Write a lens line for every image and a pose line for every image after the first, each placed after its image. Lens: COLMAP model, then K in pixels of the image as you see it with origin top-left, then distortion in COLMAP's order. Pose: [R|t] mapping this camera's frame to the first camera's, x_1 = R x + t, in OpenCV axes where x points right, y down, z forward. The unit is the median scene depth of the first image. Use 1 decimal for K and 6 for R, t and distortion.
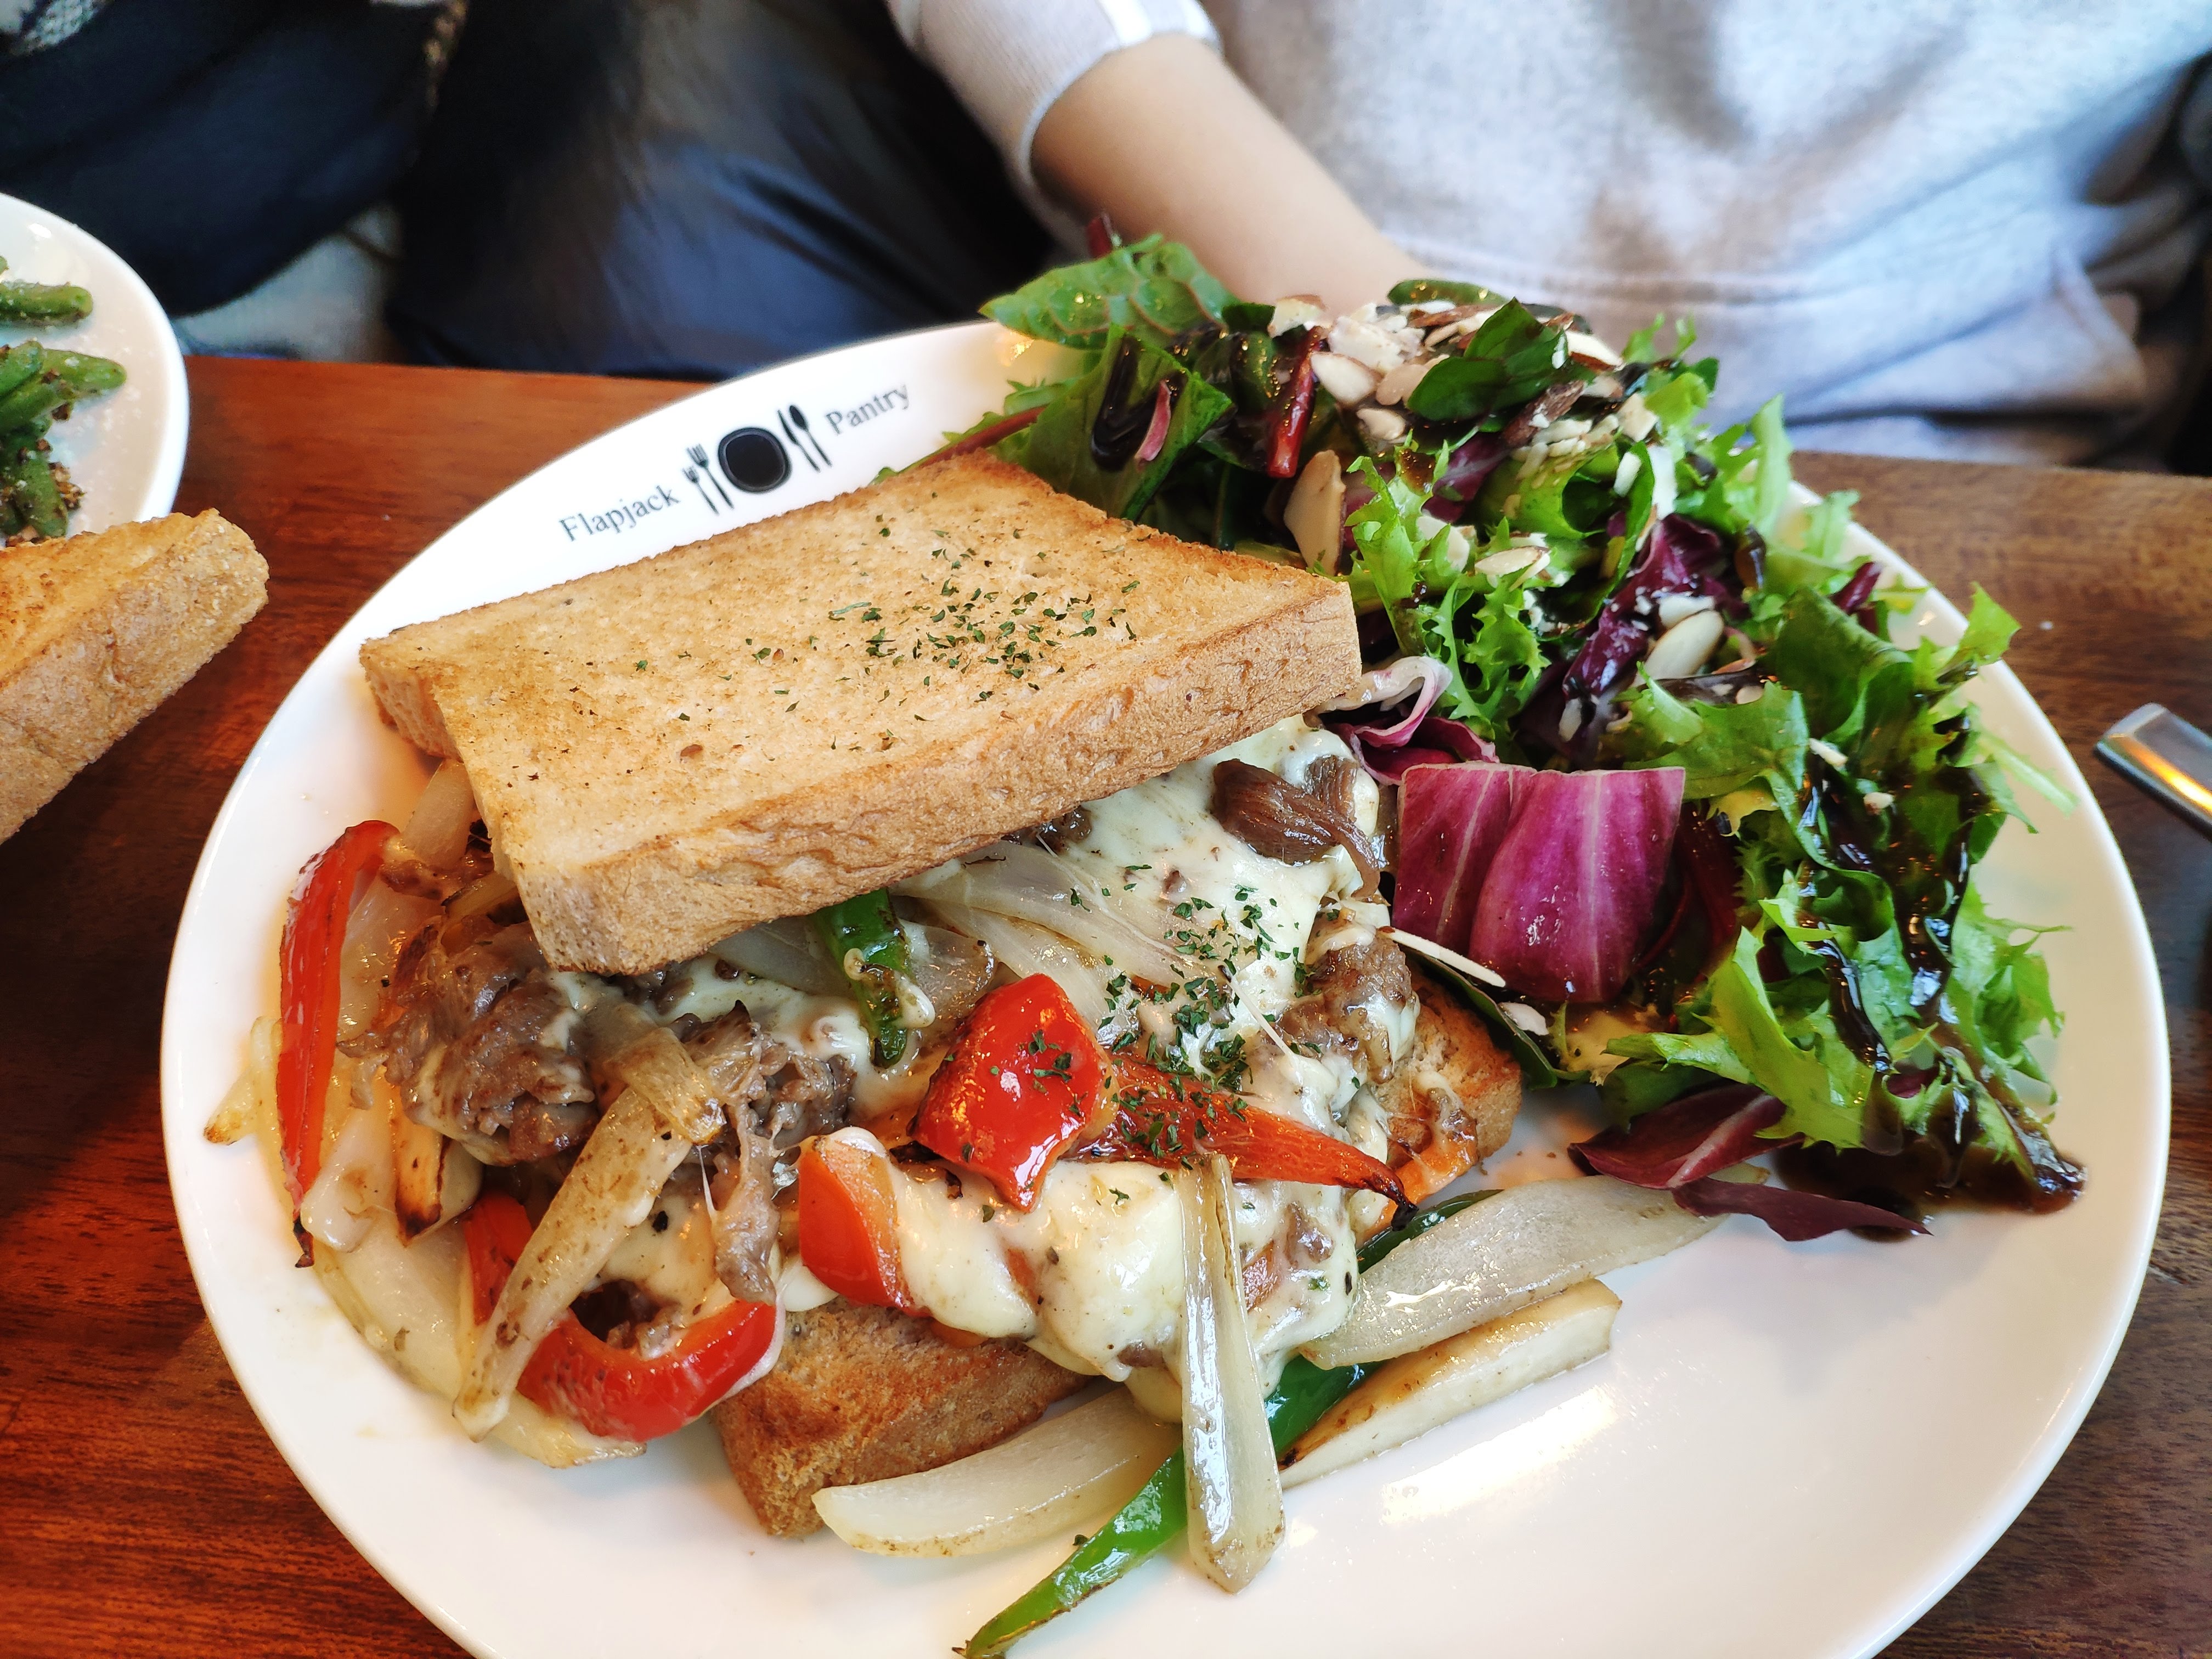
lens RADIAL K [[1882.4, 0, 1072.8], [0, 1882.4, 830.1], [0, 0, 1]] dist [0.233316, -0.763350]
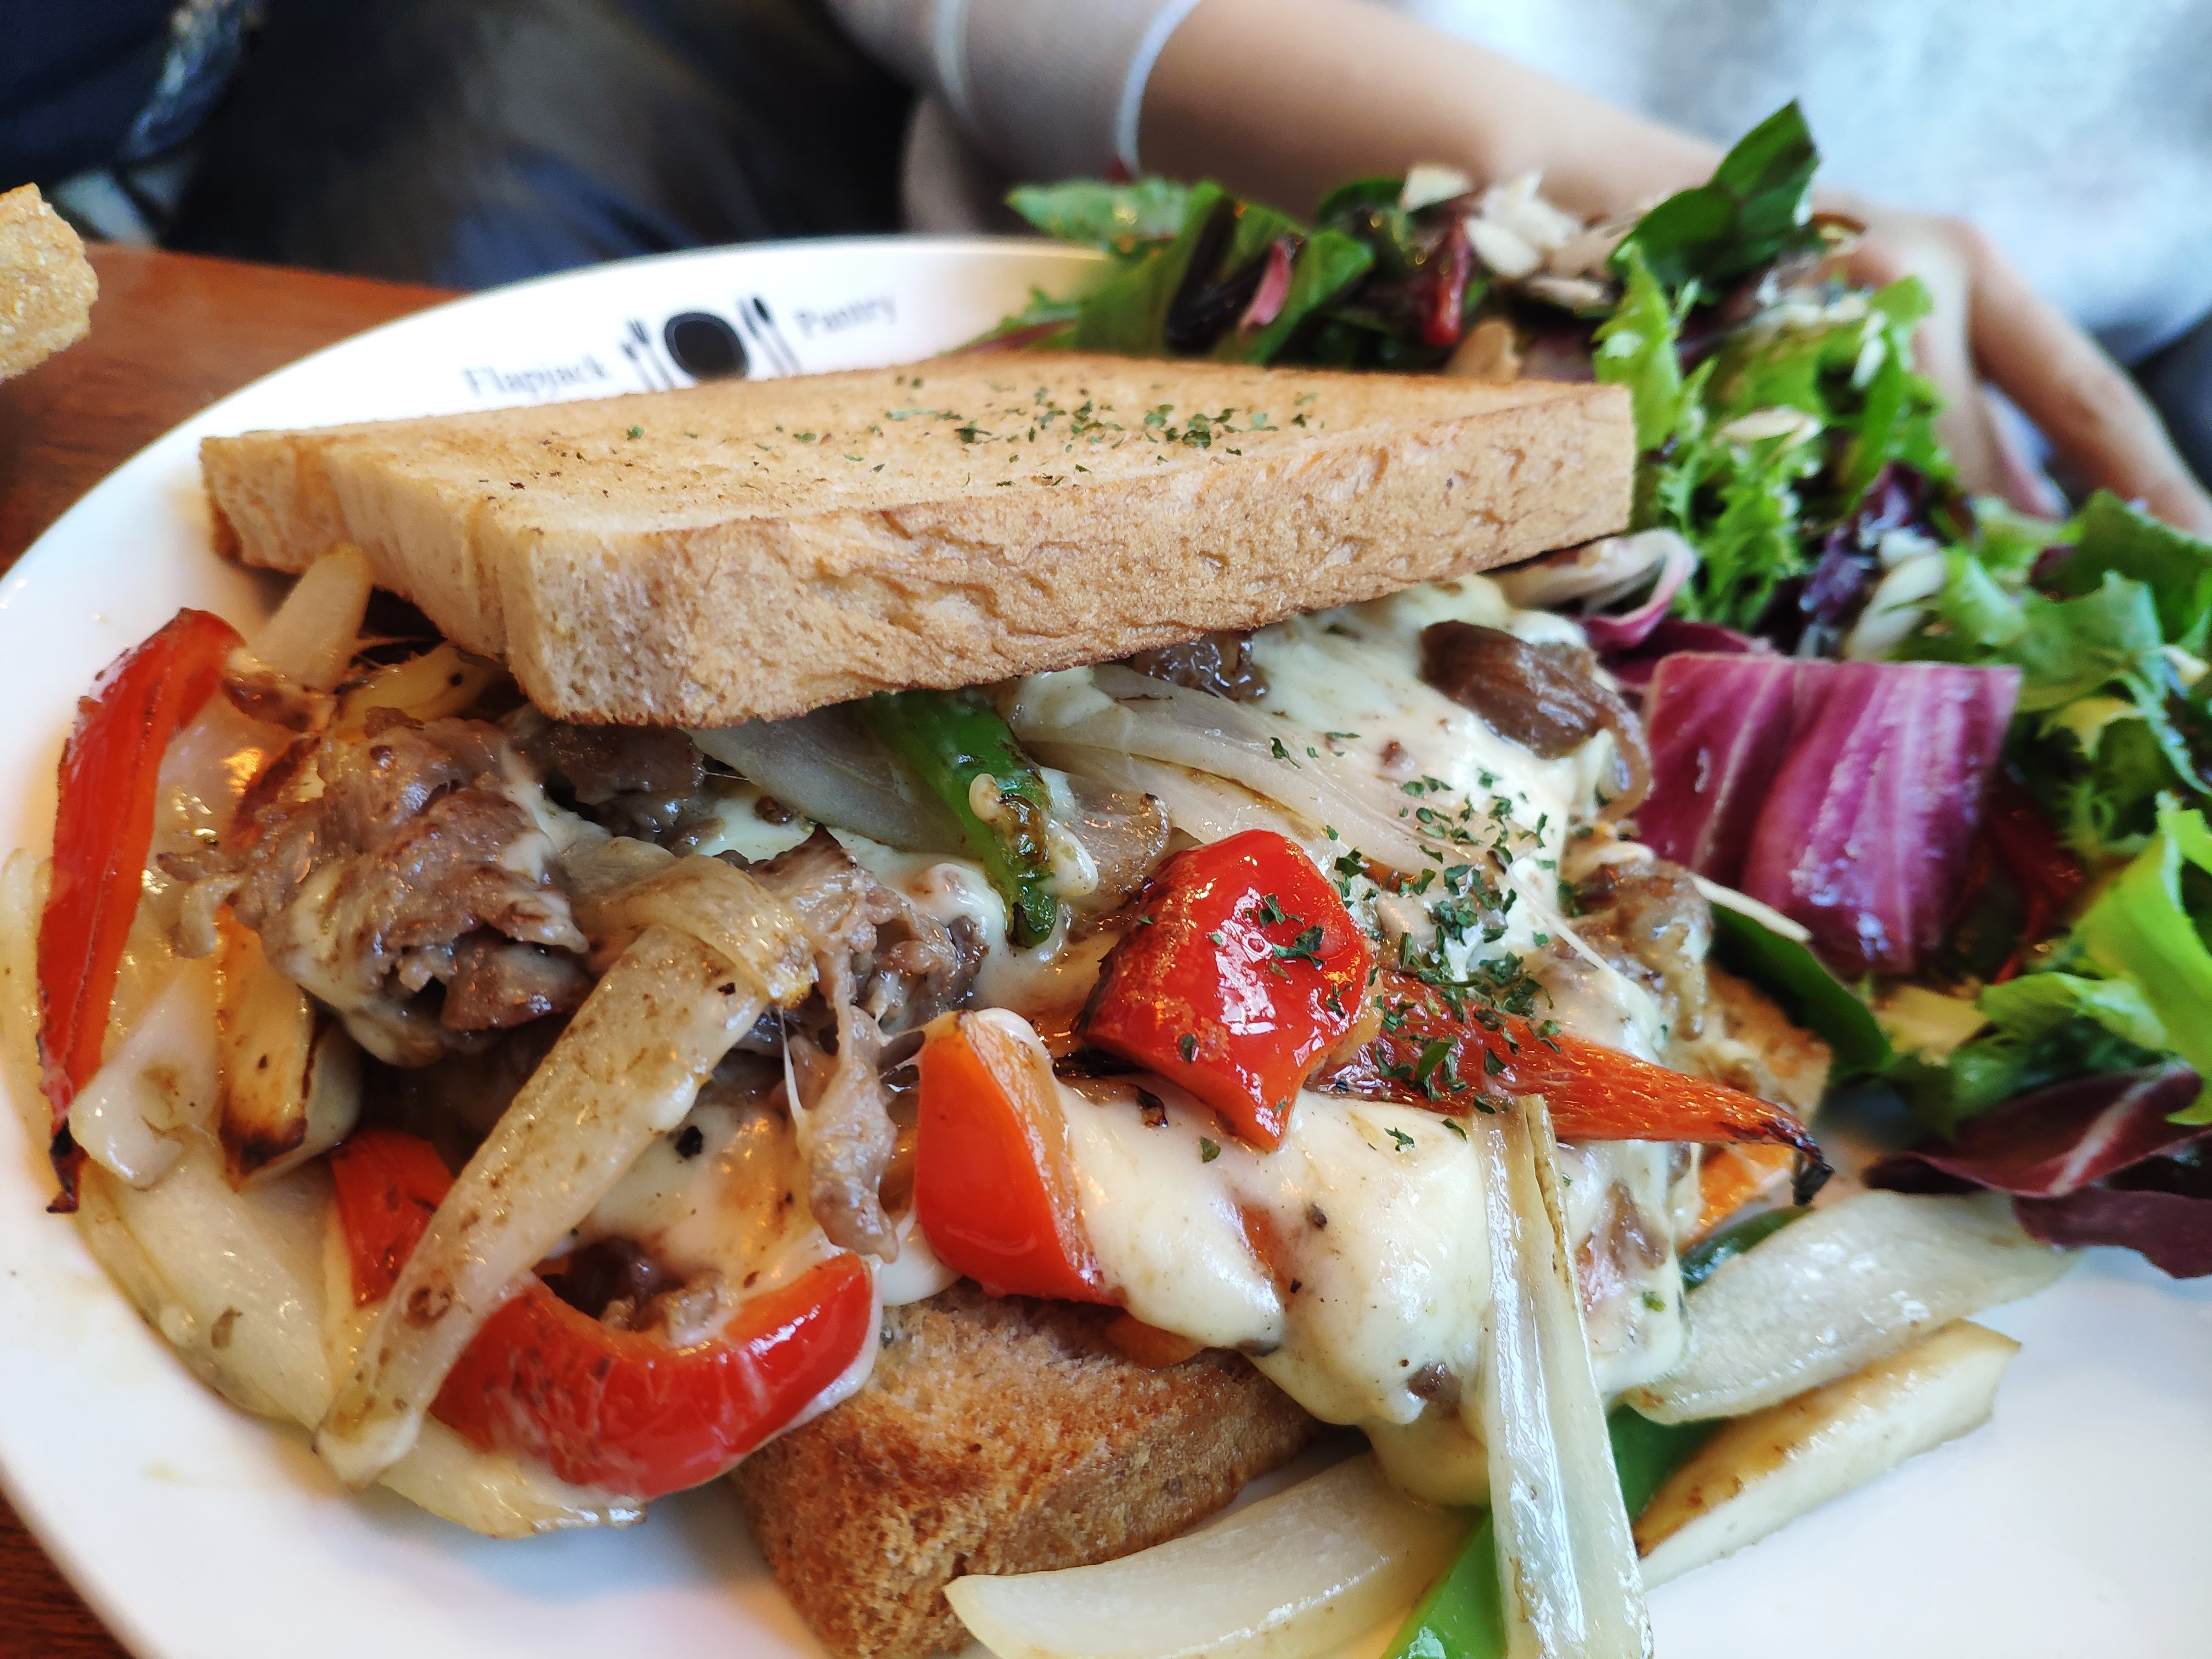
lens RADIAL K [[1882.4, 0, 1072.8], [0, 1882.4, 830.1], [0, 0, 1]] dist [0.233316, -0.763350]
pose [[0.985601, 0.075108, 0.151490, -0.191651], [-0.050965, 0.986221, -0.157384, 0.193156], [-0.161223, 0.147398, 0.975849, 0.352185]]
